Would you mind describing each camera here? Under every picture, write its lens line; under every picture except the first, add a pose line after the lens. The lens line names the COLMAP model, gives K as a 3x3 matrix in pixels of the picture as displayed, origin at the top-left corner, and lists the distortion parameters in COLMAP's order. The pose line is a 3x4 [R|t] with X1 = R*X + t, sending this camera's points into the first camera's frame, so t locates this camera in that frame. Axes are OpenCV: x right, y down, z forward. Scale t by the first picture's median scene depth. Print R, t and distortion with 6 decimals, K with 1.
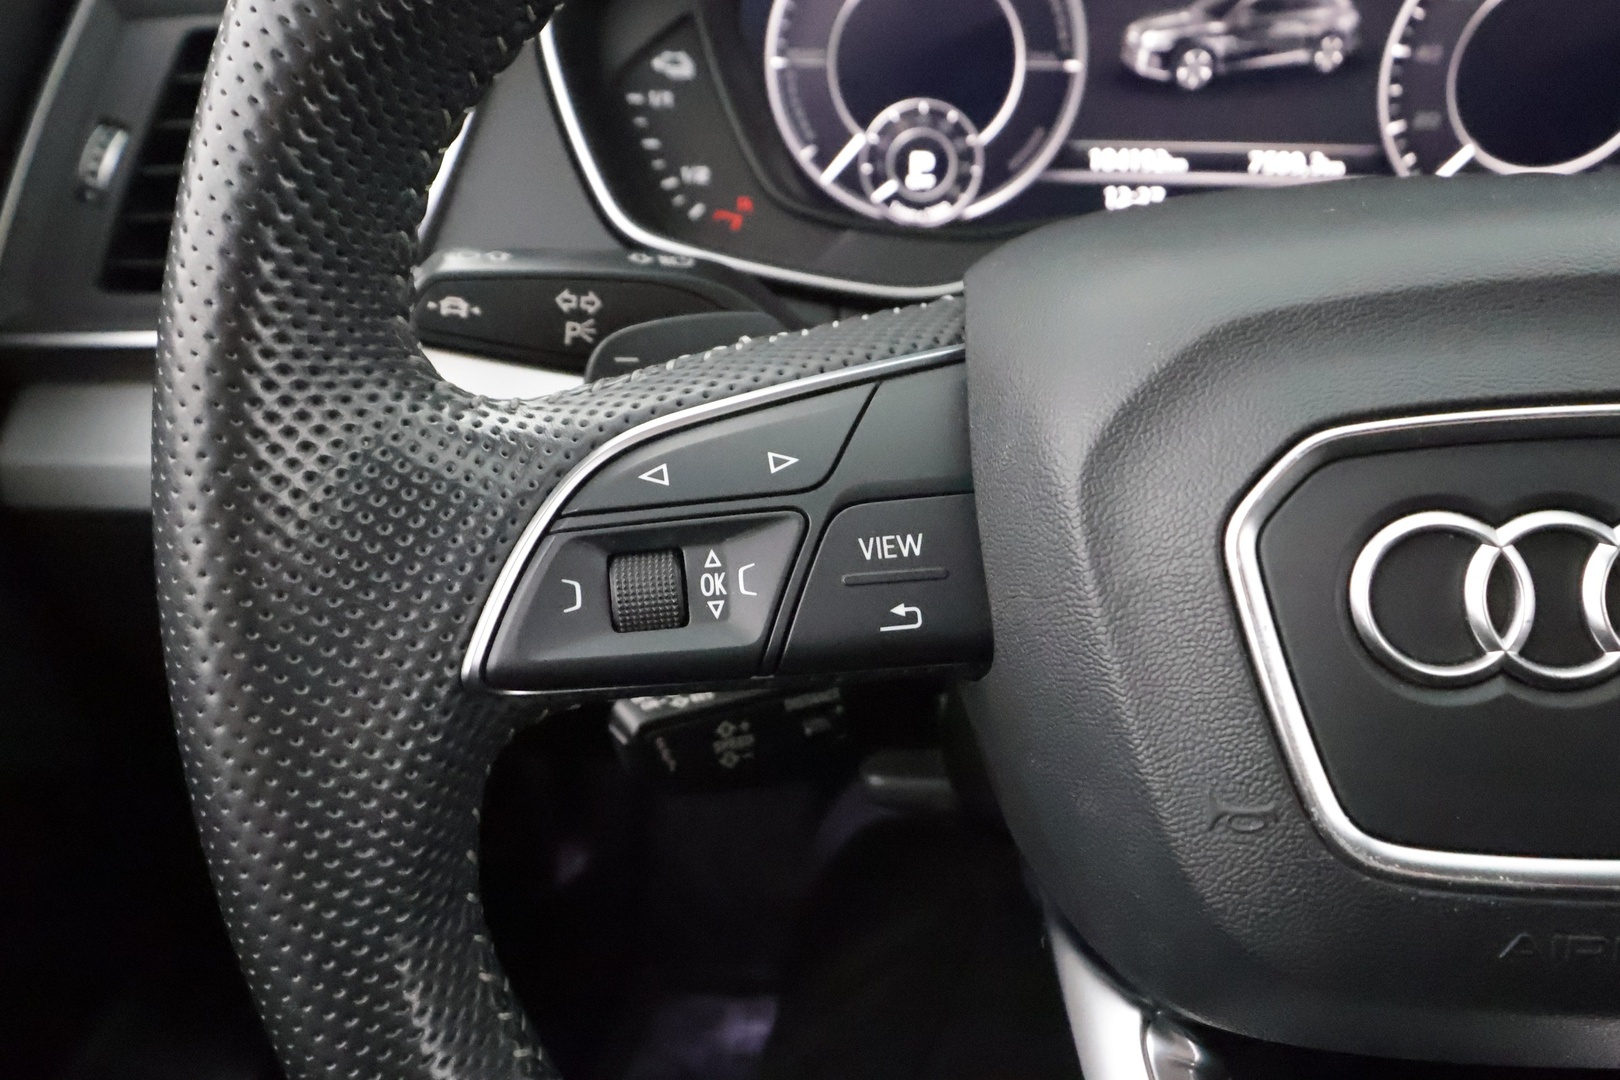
lens RADIAL K [[1288.8, 0, 787.2], [0, 1288.8, 544.5], [0, 0, 1]] dist [0.006364, -0.011144]
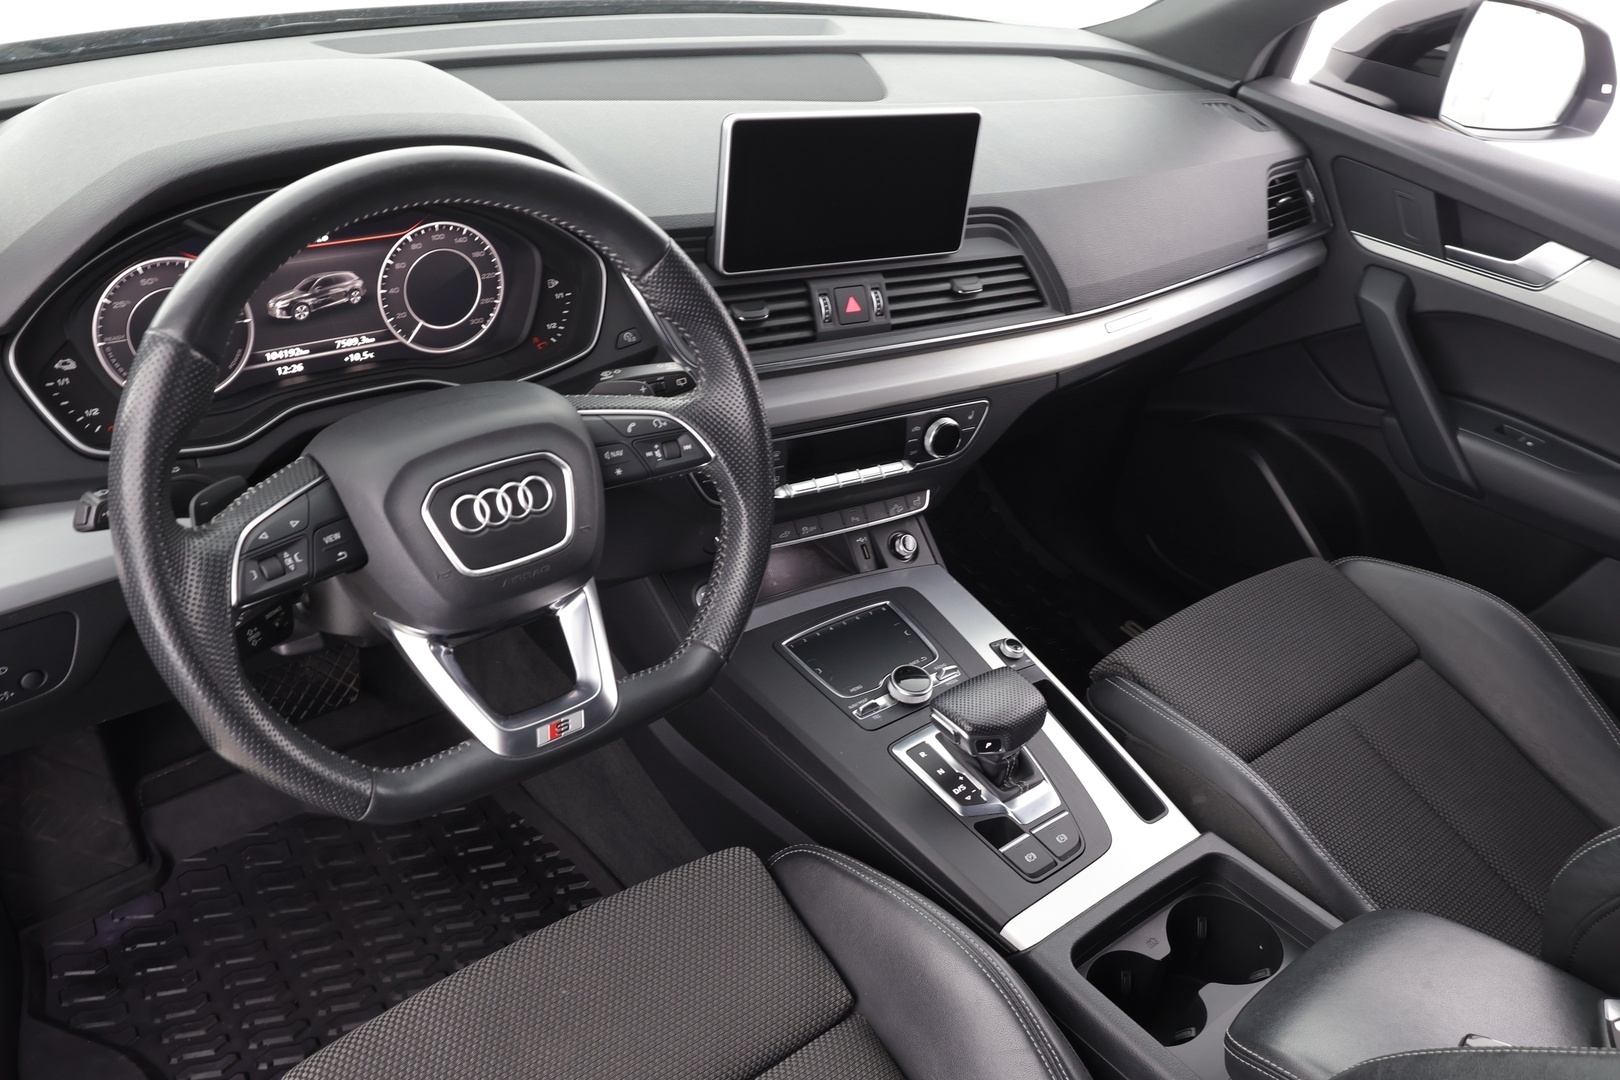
lens RADIAL K [[1288.8, 0, 815.8], [0, 1288.8, 551.6], [0, 0, 1]] dist [0.006364, -0.011144]
pose [[0.701555, -0.313349, 0.640026, -0.649253], [0.273088, 0.947788, 0.164685, -0.096403], [-0.658213, 0.059248, 0.750497, -1.307930]]
